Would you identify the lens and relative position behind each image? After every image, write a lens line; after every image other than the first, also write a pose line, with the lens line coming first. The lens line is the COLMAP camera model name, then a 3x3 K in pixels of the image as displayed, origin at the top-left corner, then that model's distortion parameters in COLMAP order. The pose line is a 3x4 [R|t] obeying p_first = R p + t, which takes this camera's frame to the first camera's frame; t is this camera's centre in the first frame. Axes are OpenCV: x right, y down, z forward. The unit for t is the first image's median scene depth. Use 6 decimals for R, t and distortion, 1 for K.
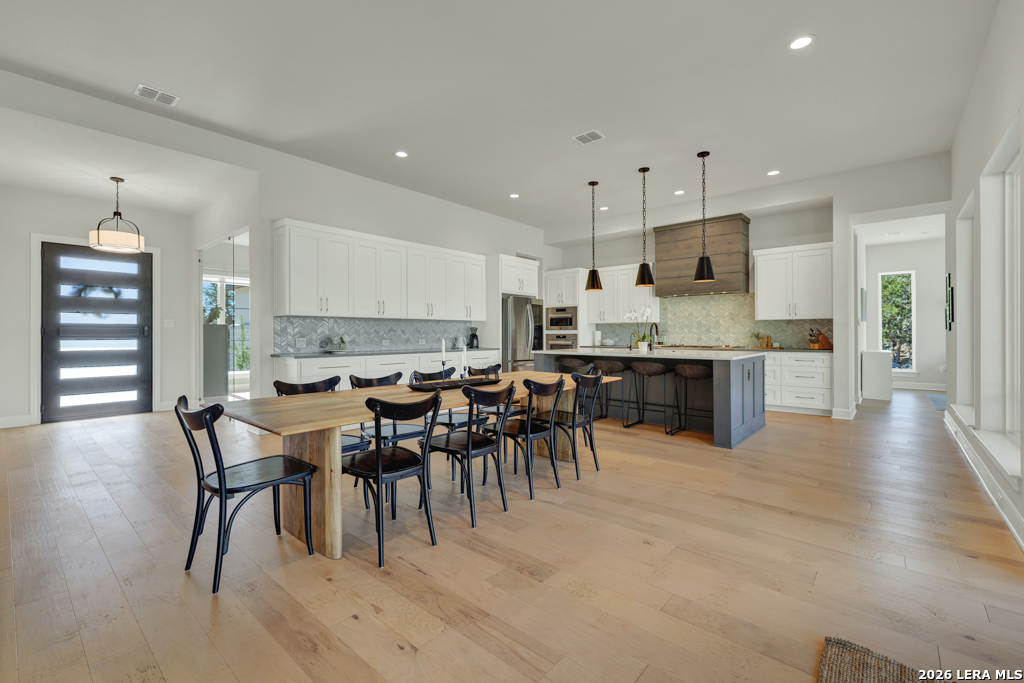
lens RADIAL K [[442.1, 0, 505.6], [0, 442.1, 336.0], [0, 0, 1]] dist [0.003164, 0.000740]
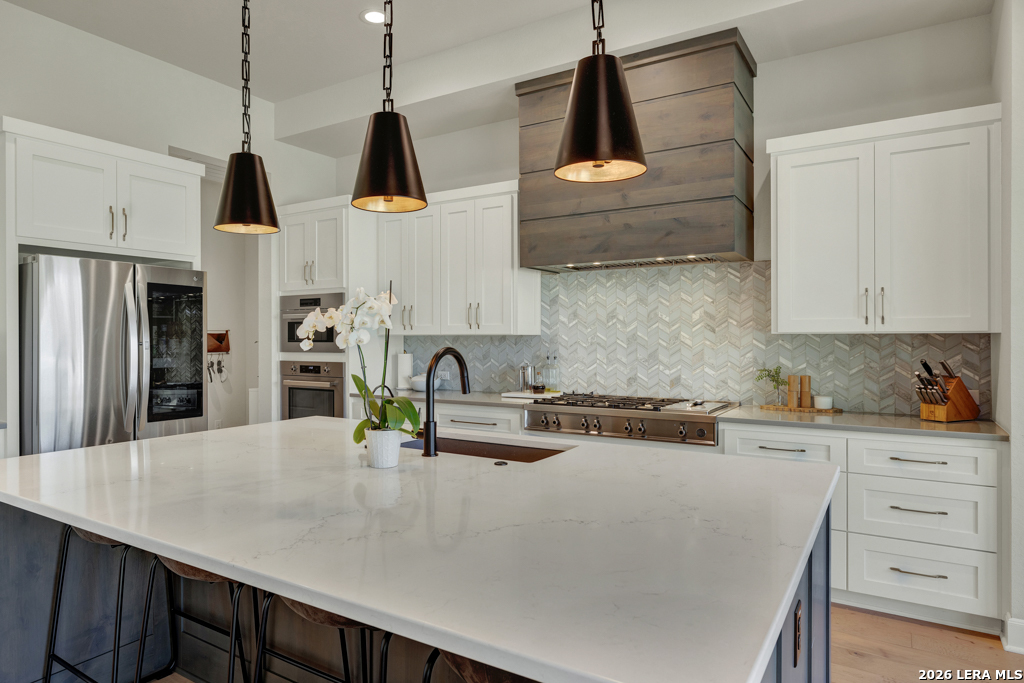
lens RADIAL K [[624.5, 0, 507.2], [0, 624.5, 344.0], [0, 0, 1]] dist [-0.004033, 0.000841]
pose [[0.986036, -0.002119, 0.166520, 0.270621], [0.000990, 0.999976, 0.006863, -0.031802], [-0.166531, -0.006603, 0.986014, 0.541901]]
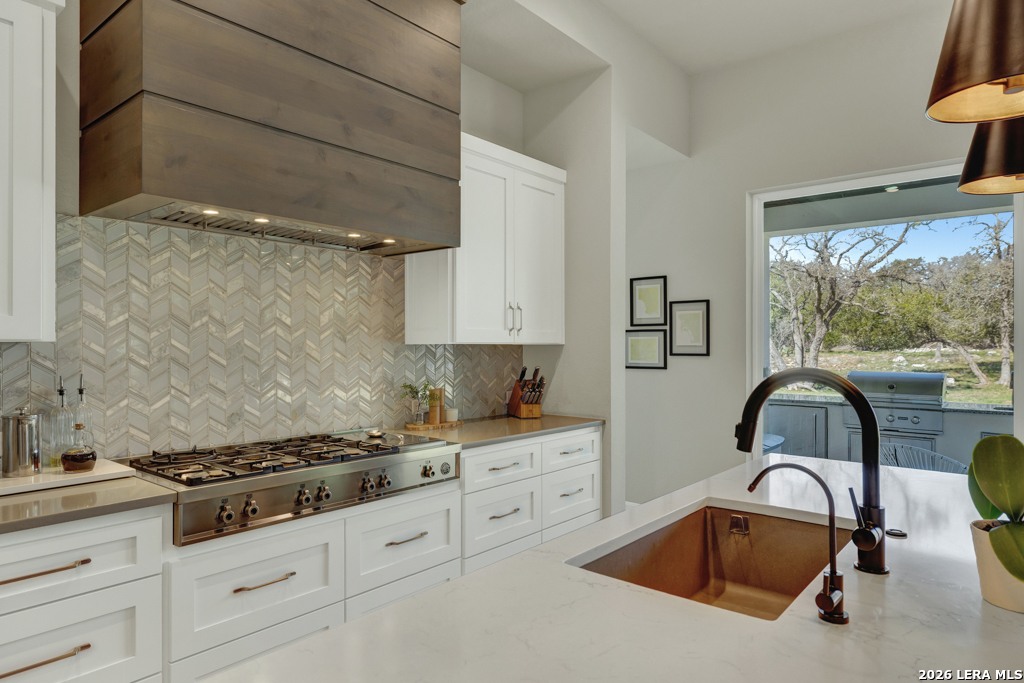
lens RADIAL K [[624.5, 0, 507.2], [0, 624.5, 344.0], [0, 0, 1]] dist [-0.004033, 0.000841]
pose [[-0.027784, 0.005724, 0.999598, 0.109038], [0.003546, 0.999978, -0.005628, -0.033632], [-0.999608, 0.003389, -0.027803, 0.981284]]
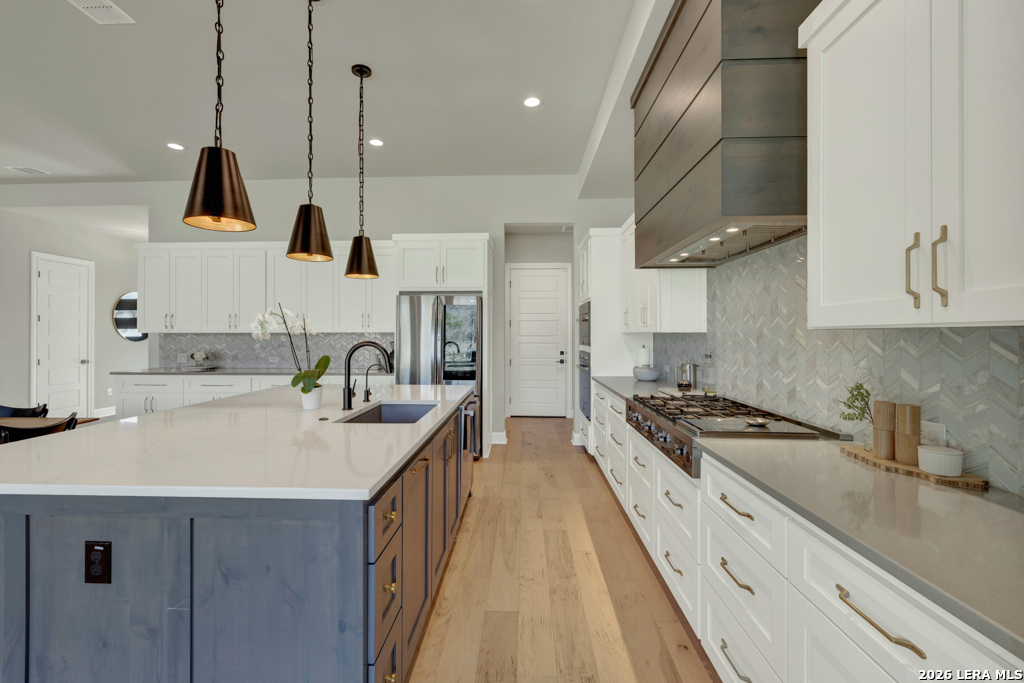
lens RADIAL K [[442.1, 0, 505.6], [0, 442.1, 336.0], [0, 0, 1]] dist [0.003164, 0.000740]
pose [[0.629828, 0.003583, -0.776726, 0.649993], [-0.005495, 0.999985, 0.000157, -0.032348], [0.776715, 0.004169, 0.629838, 0.745453]]
